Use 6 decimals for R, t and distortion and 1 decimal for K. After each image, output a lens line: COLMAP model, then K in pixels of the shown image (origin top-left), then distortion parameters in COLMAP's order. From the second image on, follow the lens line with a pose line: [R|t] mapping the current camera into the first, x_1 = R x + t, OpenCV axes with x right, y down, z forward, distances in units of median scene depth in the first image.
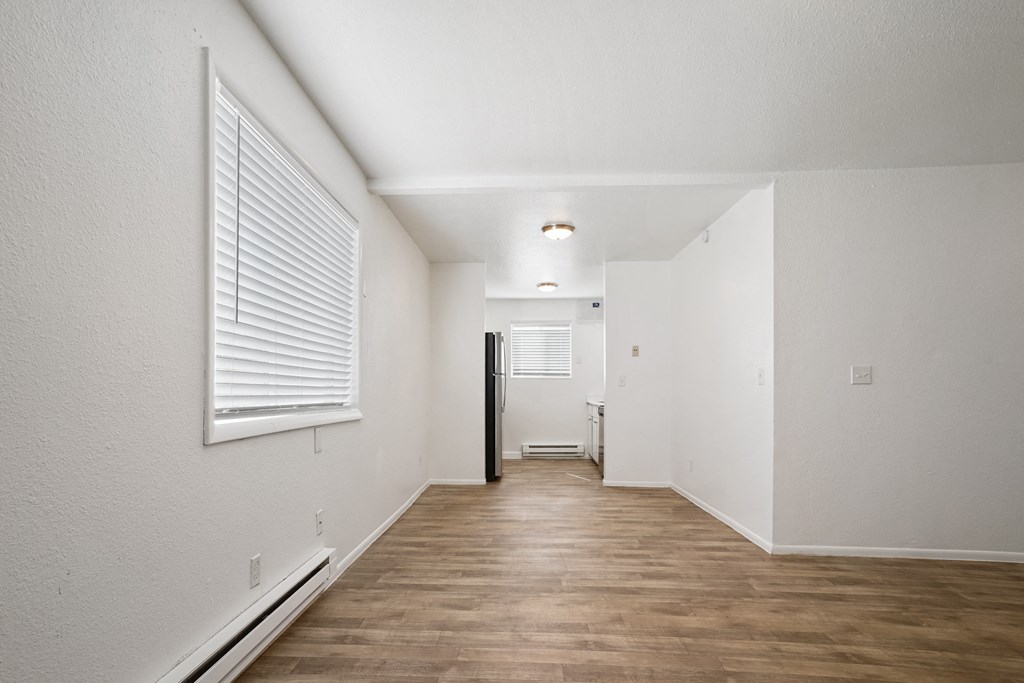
lens RADIAL K [[506.2, 0, 508.6], [0, 506.2, 391.6], [0, 0, 1]] dist [-0.037268, 0.016646]
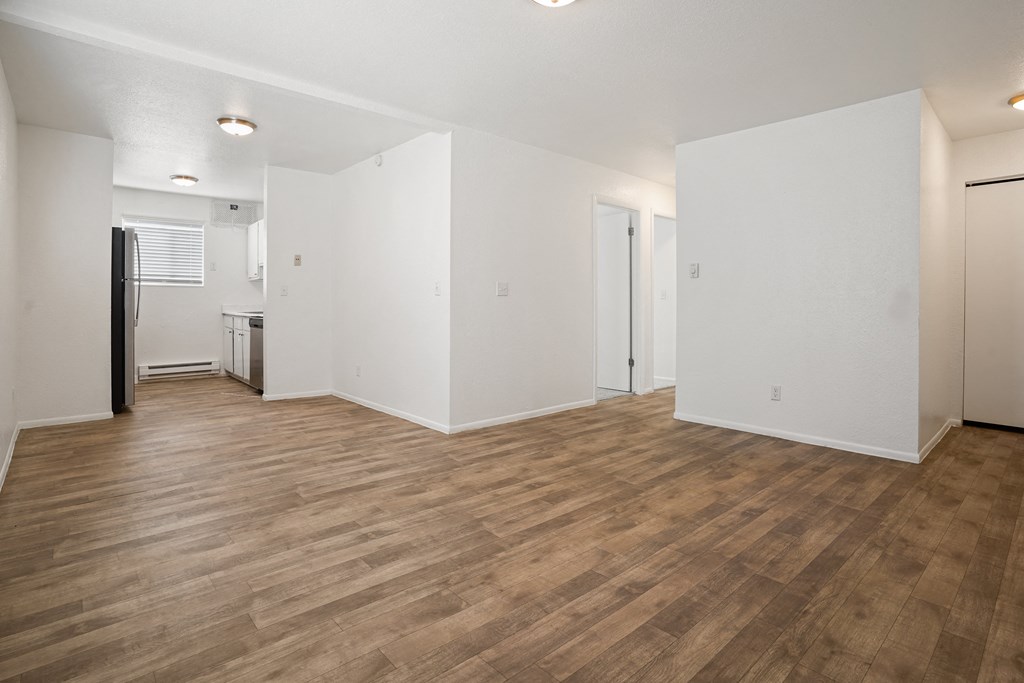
lens RADIAL K [[506.2, 0, 500.8], [0, 506.2, 308.2], [0, 0, 1]] dist [-0.037268, 0.016646]
pose [[0.726589, -0.007589, 0.687031, -0.145678], [-0.001399, 0.999921, 0.012525, -0.000367], [-0.687071, -0.010062, 0.726521, 0.008436]]
